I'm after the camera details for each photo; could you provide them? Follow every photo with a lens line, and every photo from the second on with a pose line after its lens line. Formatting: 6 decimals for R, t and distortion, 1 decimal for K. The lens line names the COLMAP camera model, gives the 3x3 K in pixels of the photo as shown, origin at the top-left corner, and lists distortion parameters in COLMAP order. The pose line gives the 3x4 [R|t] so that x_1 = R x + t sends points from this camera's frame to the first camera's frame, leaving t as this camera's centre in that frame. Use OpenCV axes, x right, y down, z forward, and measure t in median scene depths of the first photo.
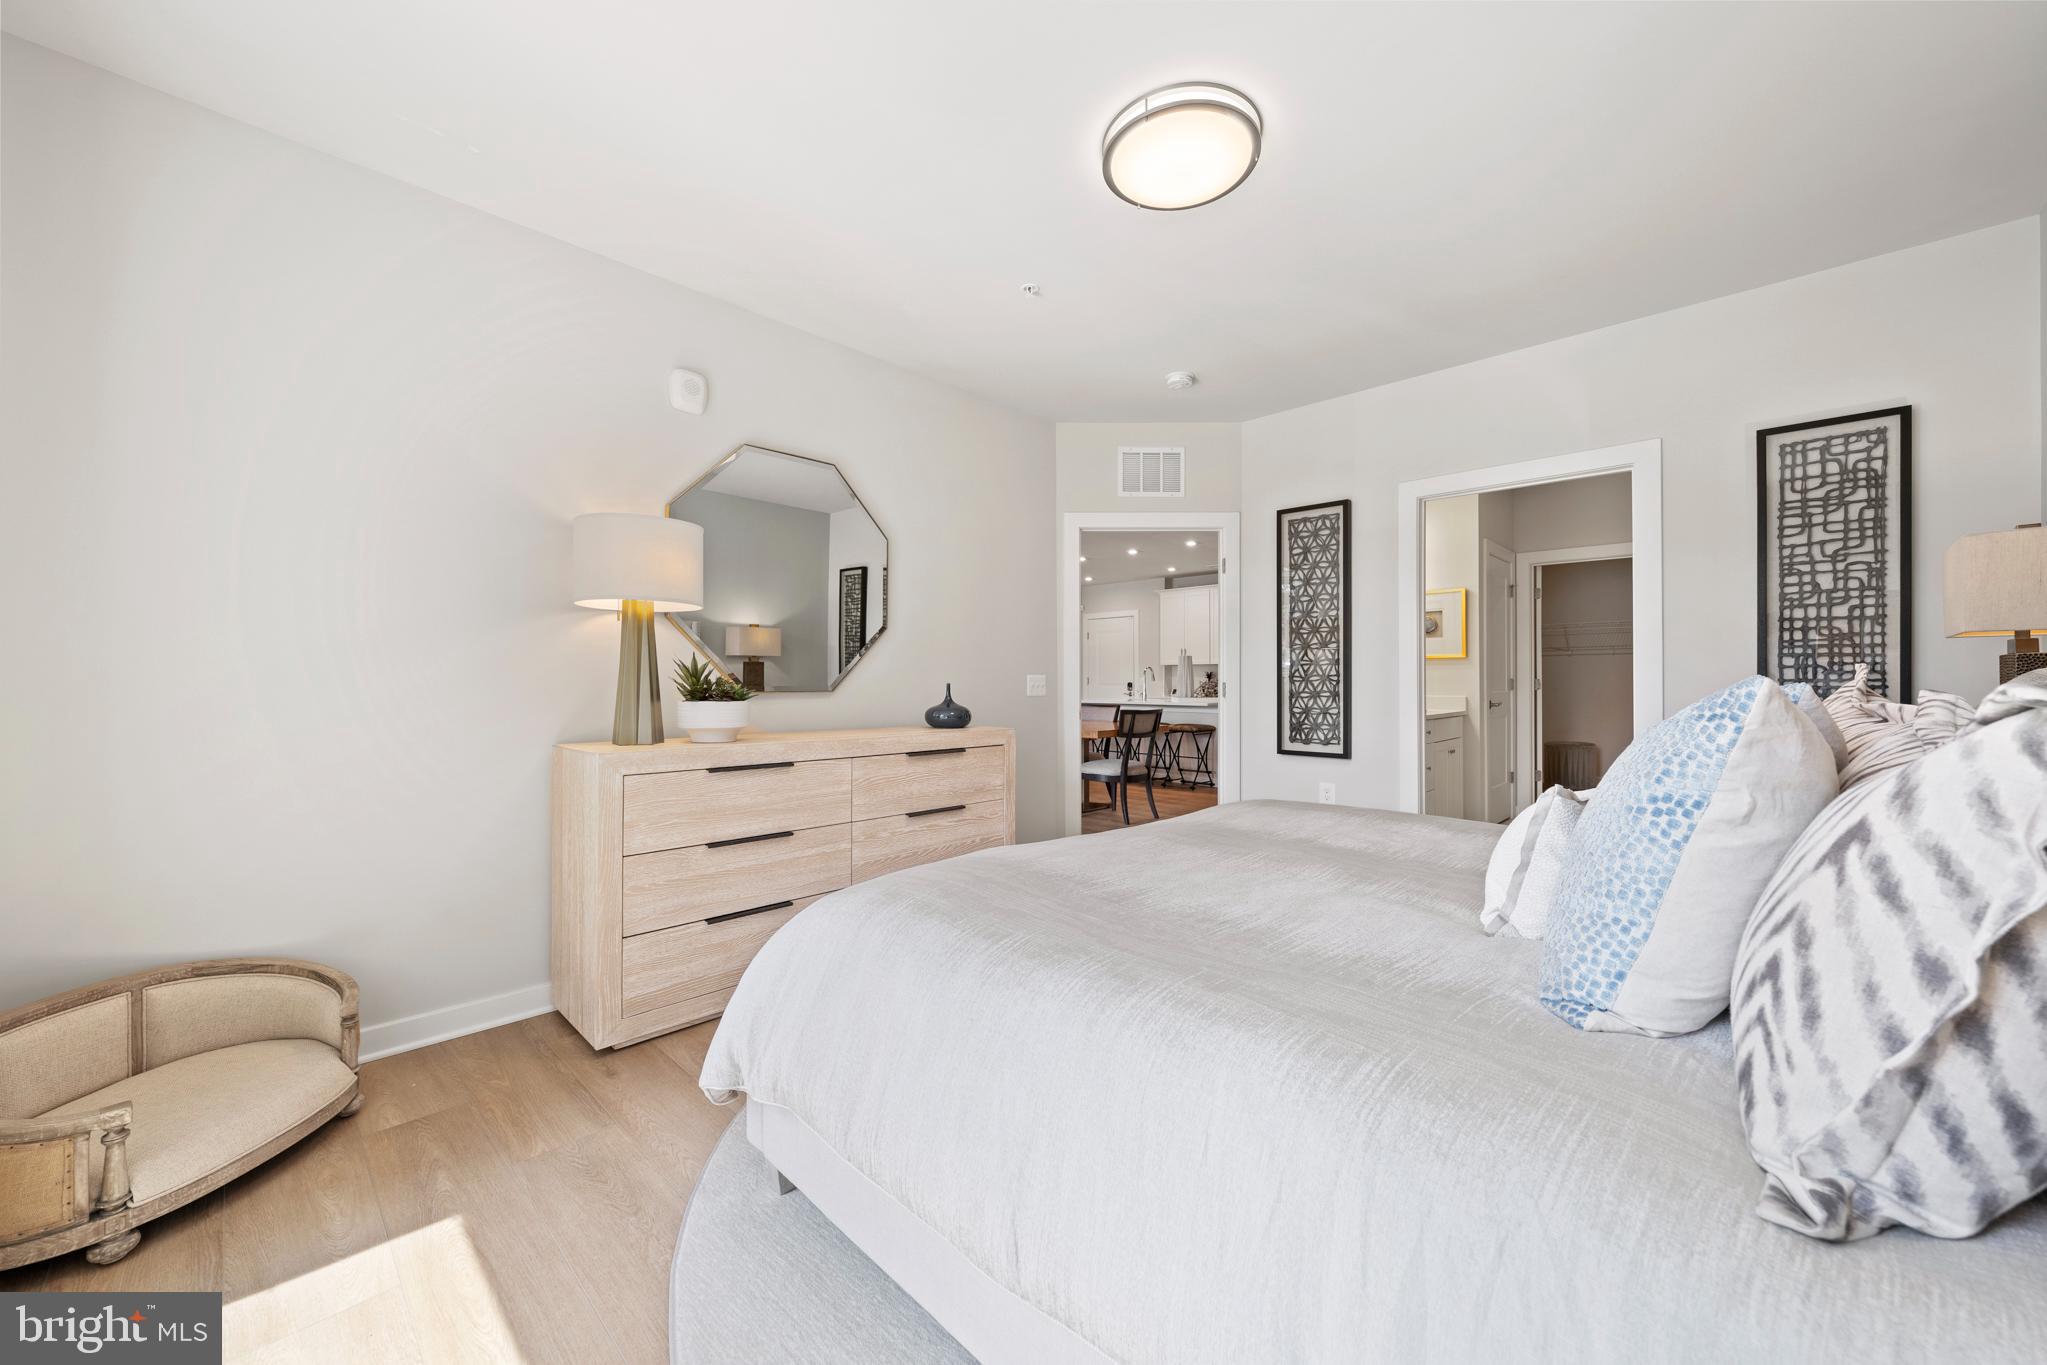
lens RADIAL K [[746.5, 0, 1008.9], [0, 746.5, 690.4], [0, 0, 1]] dist [-0.008231, 0.001625]
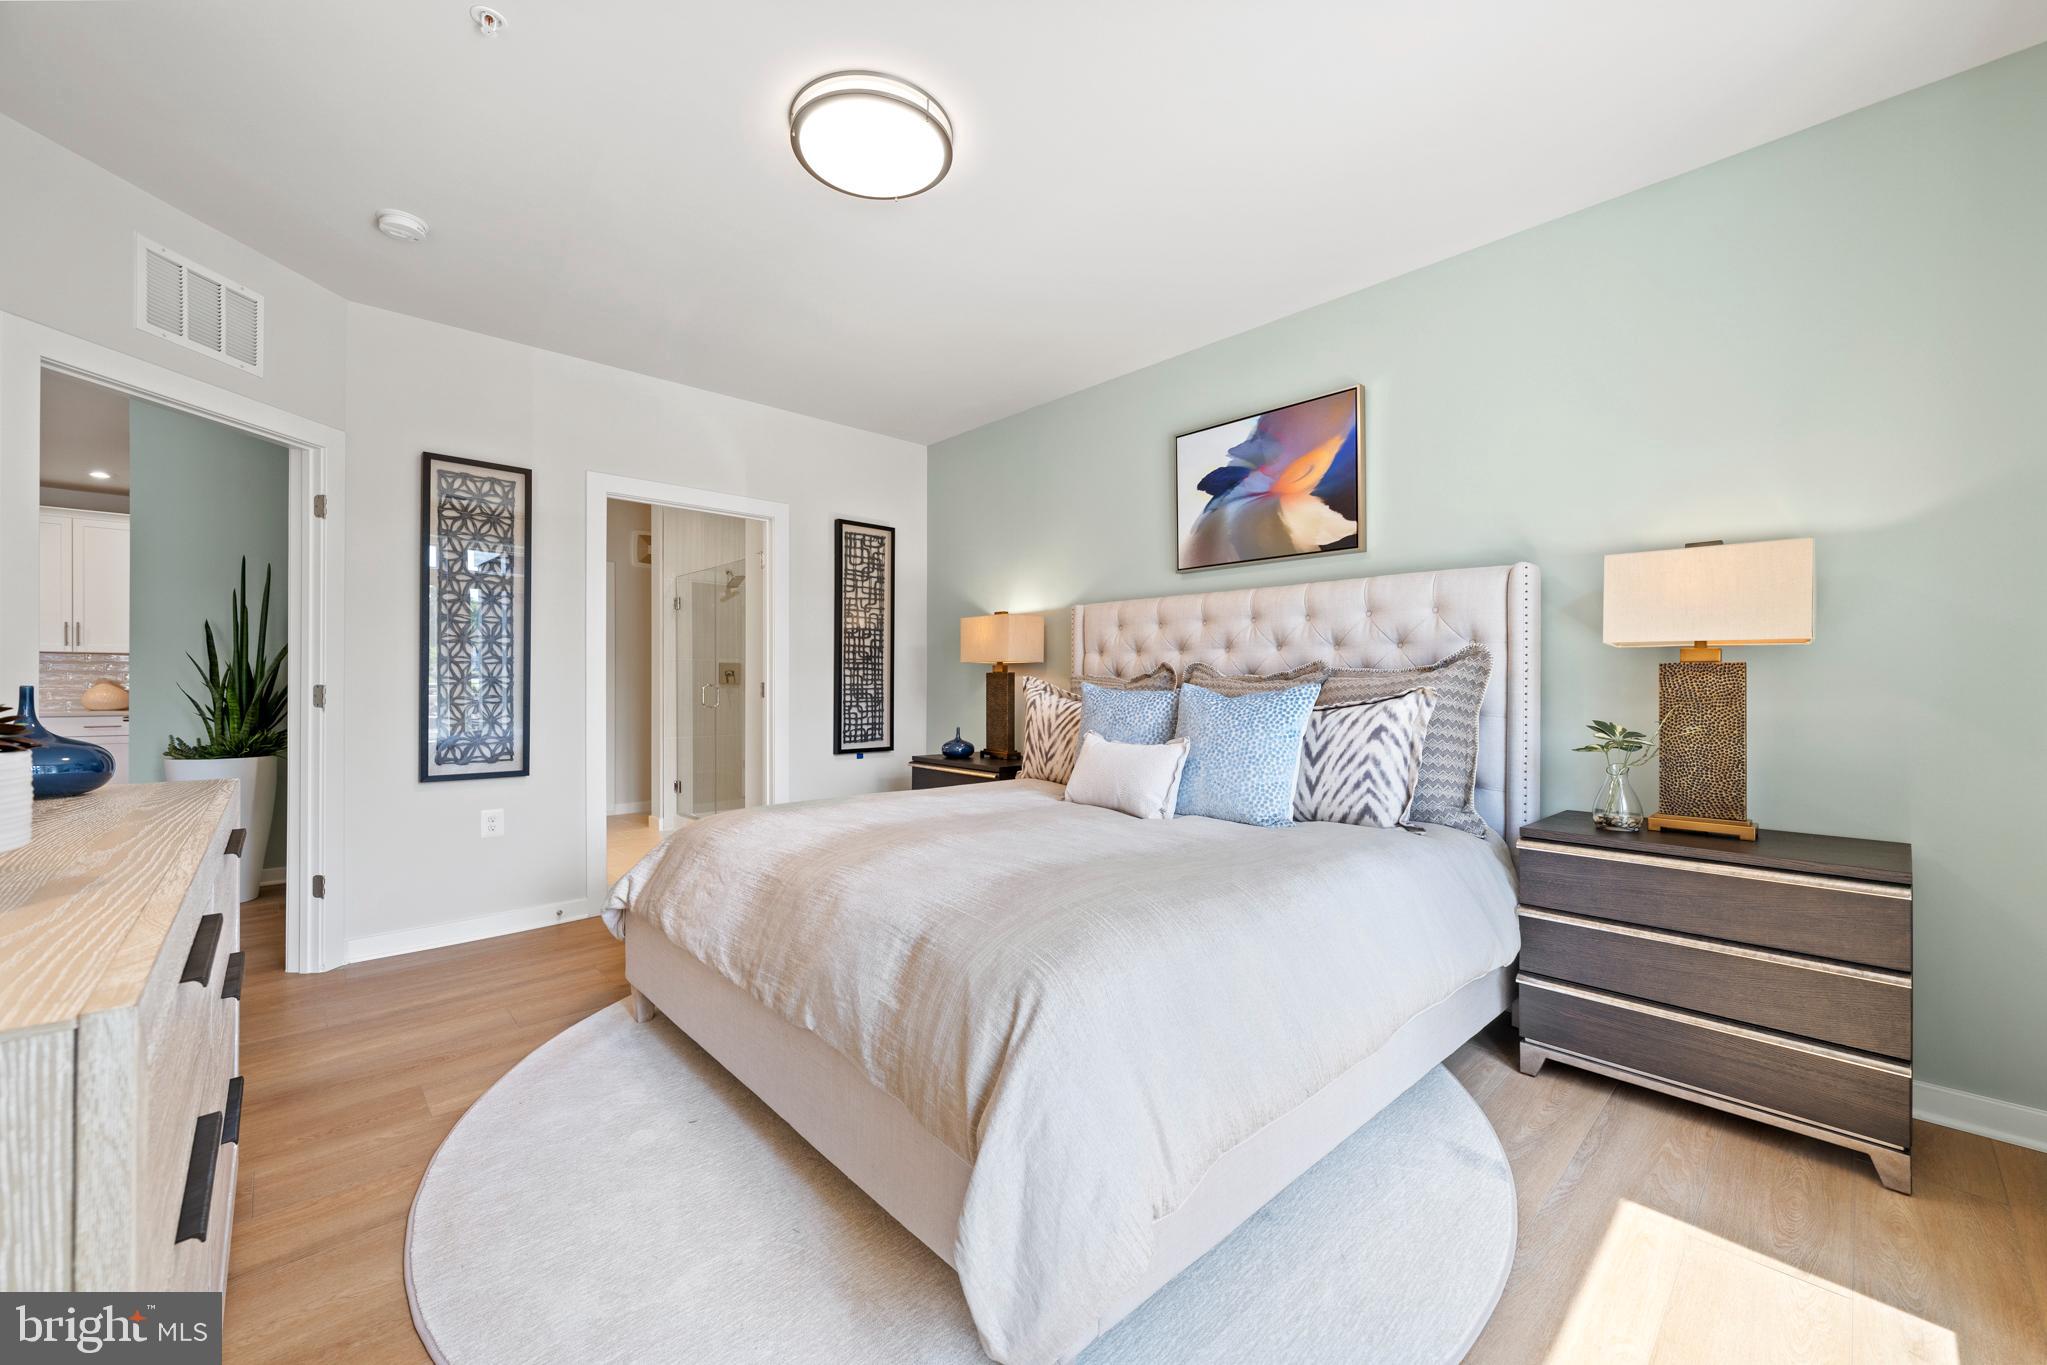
lens RADIAL K [[807.1, 0, 1004.8], [0, 807.1, 700.8], [0, 0, 1]] dist [0.001180, -0.000131]
pose [[0.048496, -0.018297, 0.998656, -0.637550], [0.009839, 0.999792, 0.017840, -0.006336], [-0.998775, 0.008960, 0.048666, 0.601213]]
